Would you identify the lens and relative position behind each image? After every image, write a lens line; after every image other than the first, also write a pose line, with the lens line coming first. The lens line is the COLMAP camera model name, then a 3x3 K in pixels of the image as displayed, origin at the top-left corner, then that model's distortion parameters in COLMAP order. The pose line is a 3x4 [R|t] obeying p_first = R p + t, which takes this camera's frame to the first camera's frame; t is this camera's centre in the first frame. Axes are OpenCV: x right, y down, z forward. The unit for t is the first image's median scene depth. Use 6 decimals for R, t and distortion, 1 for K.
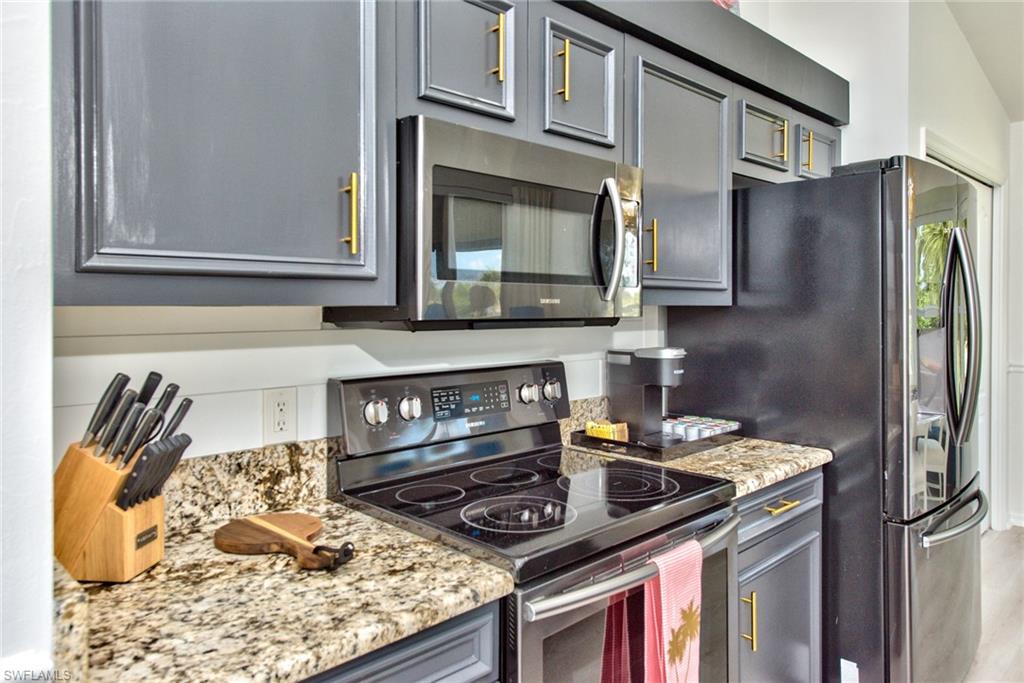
lens RADIAL K [[686.4, 0, 497.3], [0, 686.4, 311.7], [0, 0, 1]] dist [0.019185, -0.002572]
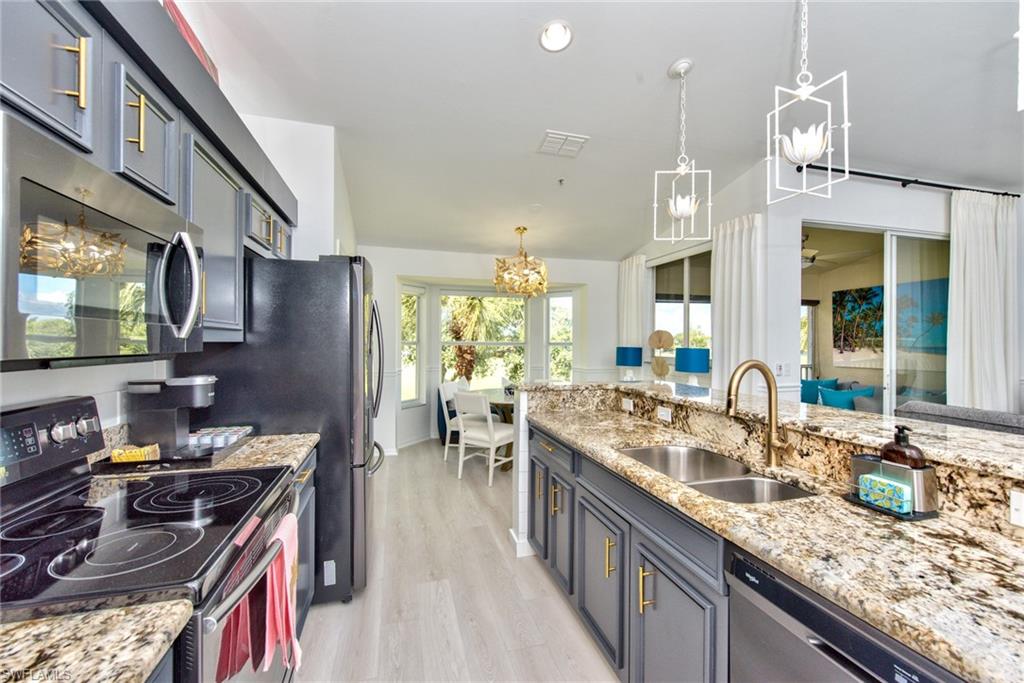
lens RADIAL K [[429.7, 0, 514.9], [0, 429.7, 338.3], [0, 0, 1]] dist [-0.002289, 0.000069]
pose [[0.459175, 0.008994, 0.888300, -0.228151], [0.005453, 0.999901, -0.012942, -0.001960], [-0.888329, 0.010786, 0.459081, 0.176825]]
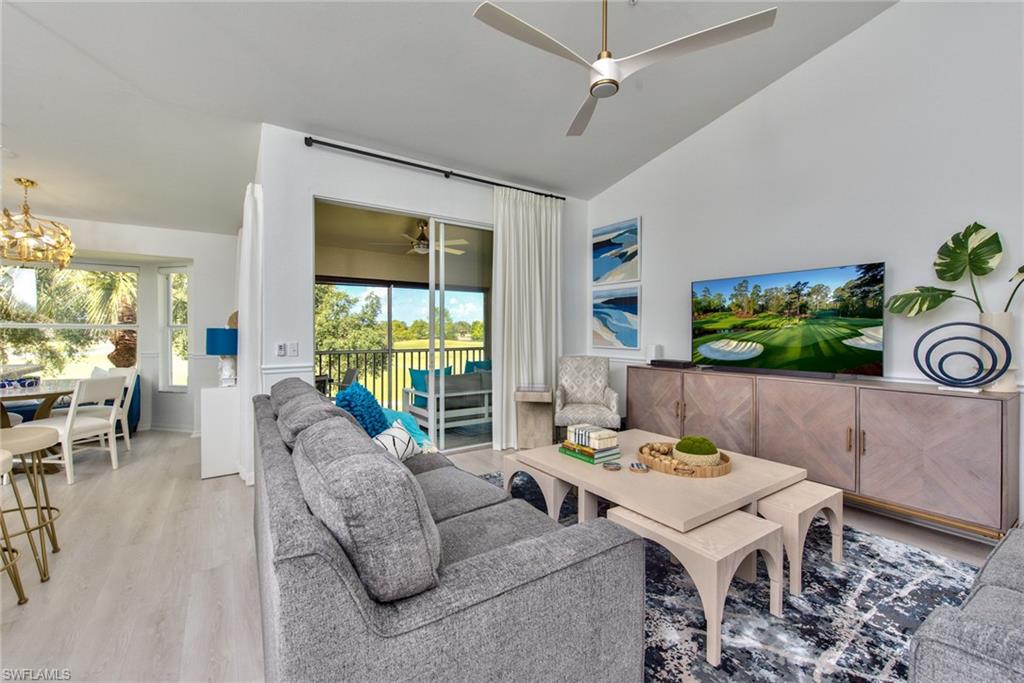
lens RADIAL K [[418.5, 0, 513.0], [0, 418.5, 333.3], [0, 0, 1]] dist [-0.004206, 0.000110]
pose [[0.157920, -0.006234, 0.987432, 0.469955], [0.007502, 0.999959, 0.005113, 0.050699], [-0.987423, 0.006600, 0.157961, -1.416041]]
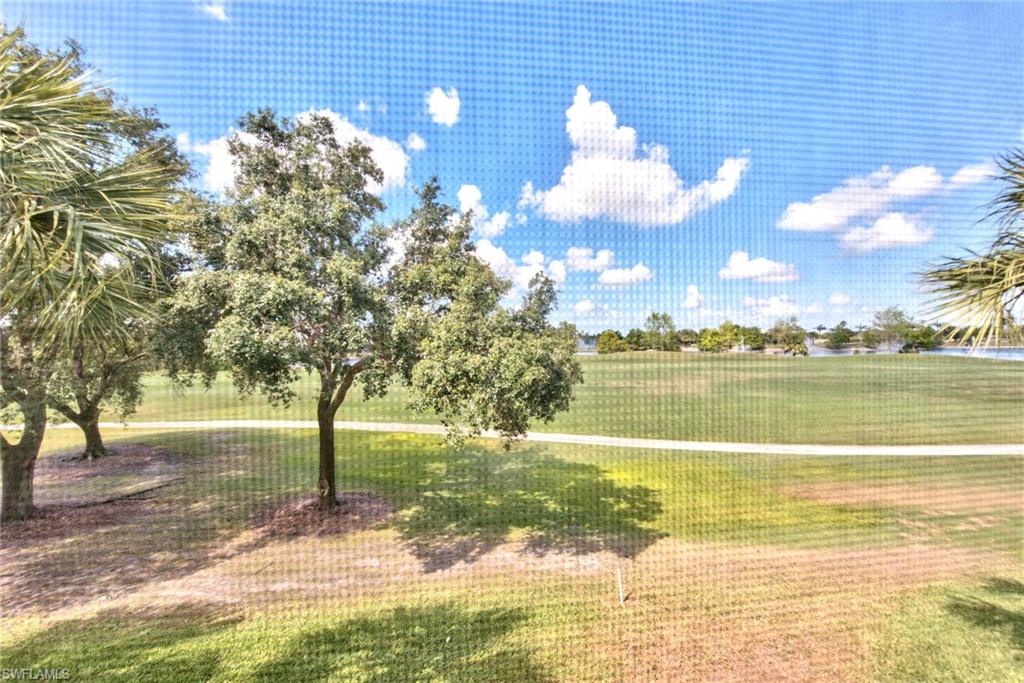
lens RADIAL K [[455.3, 0, 513.8], [0, 455.3, 344.0], [0, 0, 1]] dist [0.002718, -0.002530]
pose [[0.598931, -0.010474, 0.800732, 4.168311], [0.020371, 0.999790, -0.002160, 0.088957], [-0.800542, 0.017606, 0.599018, -0.118501]]
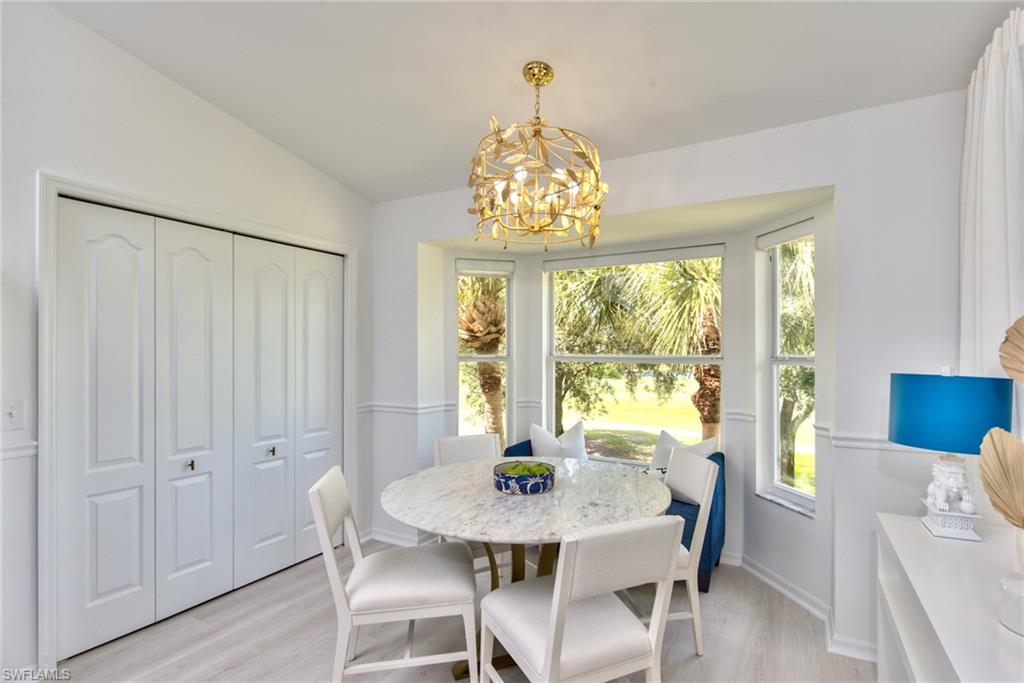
lens RADIAL K [[490.6, 0, 533.5], [0, 490.6, 357.2], [0, 0, 1]] dist [-0.001597, -0.000425]
pose [[0.955838, 0.000135, 0.293895, 1.804075], [0.000412, 0.999998, -0.001800, -0.010572], [-0.293895, 0.001841, 0.955836, 0.194740]]
